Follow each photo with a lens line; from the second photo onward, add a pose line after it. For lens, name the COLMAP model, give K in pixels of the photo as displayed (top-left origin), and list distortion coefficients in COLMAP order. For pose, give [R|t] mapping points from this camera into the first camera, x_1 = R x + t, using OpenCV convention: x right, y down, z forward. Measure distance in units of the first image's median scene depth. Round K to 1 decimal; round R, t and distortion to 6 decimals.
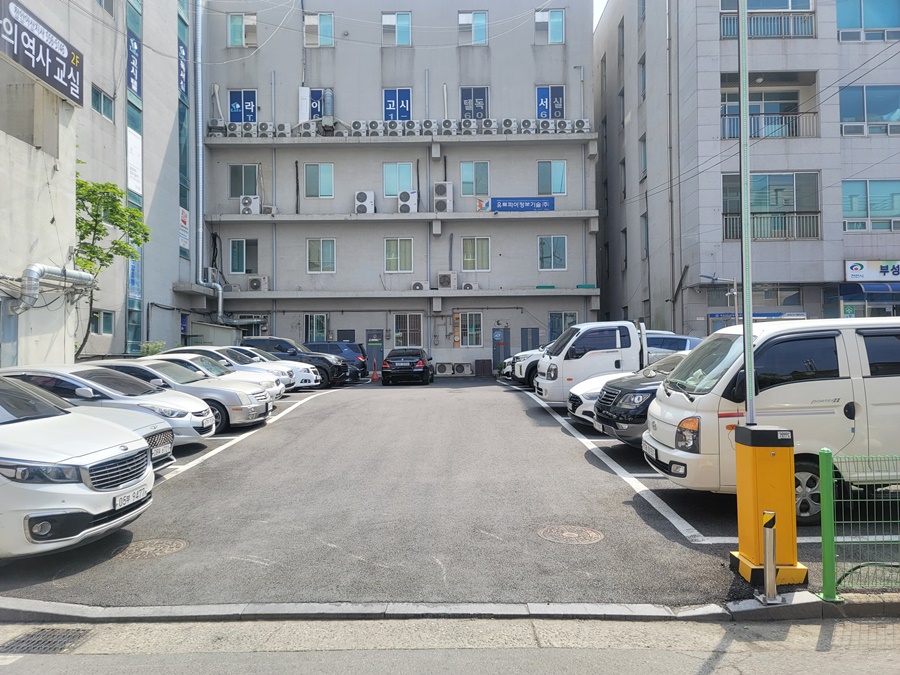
lens RADIAL K [[655.4, 0, 441.9], [0, 655.4, 322.3], [0, 0, 1]] dist [0.078605, -0.070055]
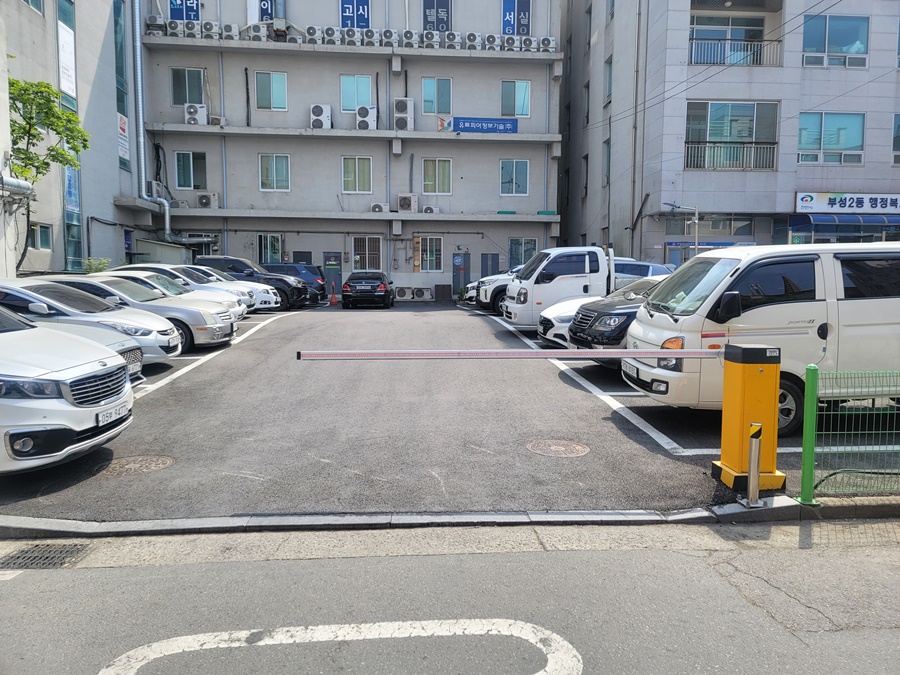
lens RADIAL K [[656.6, 0, 452.6], [0, 656.6, 322.9], [0, 0, 1]] dist [0.071971, -0.057788]
pose [[0.995721, 0.009936, 0.091876, -0.017178], [-0.020231, 0.993524, 0.111803, 0.003539], [-0.090170, -0.113183, 0.989474, 0.004324]]
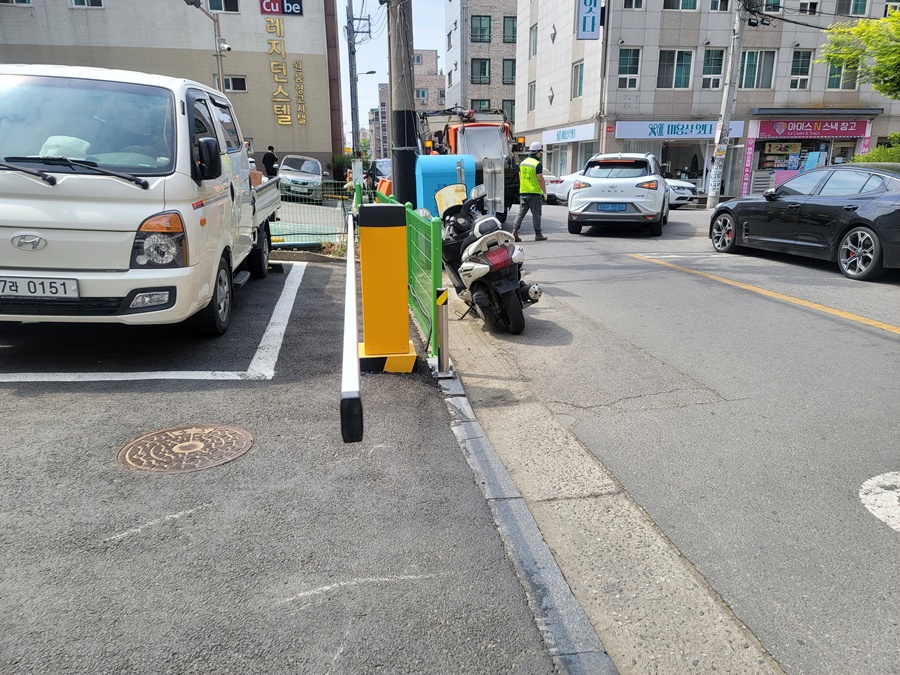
lens RADIAL K [[662.1, 0, 450.0], [0, 662.1, 337.5], [0, 0, 1]] dist [0.073469, -0.063628]
pose [[-0.200221, -0.221072, 0.954483, -0.085982], [-0.048690, 0.975252, 0.215669, 0.029358], [-0.978540, -0.003292, -0.206030, 0.235443]]
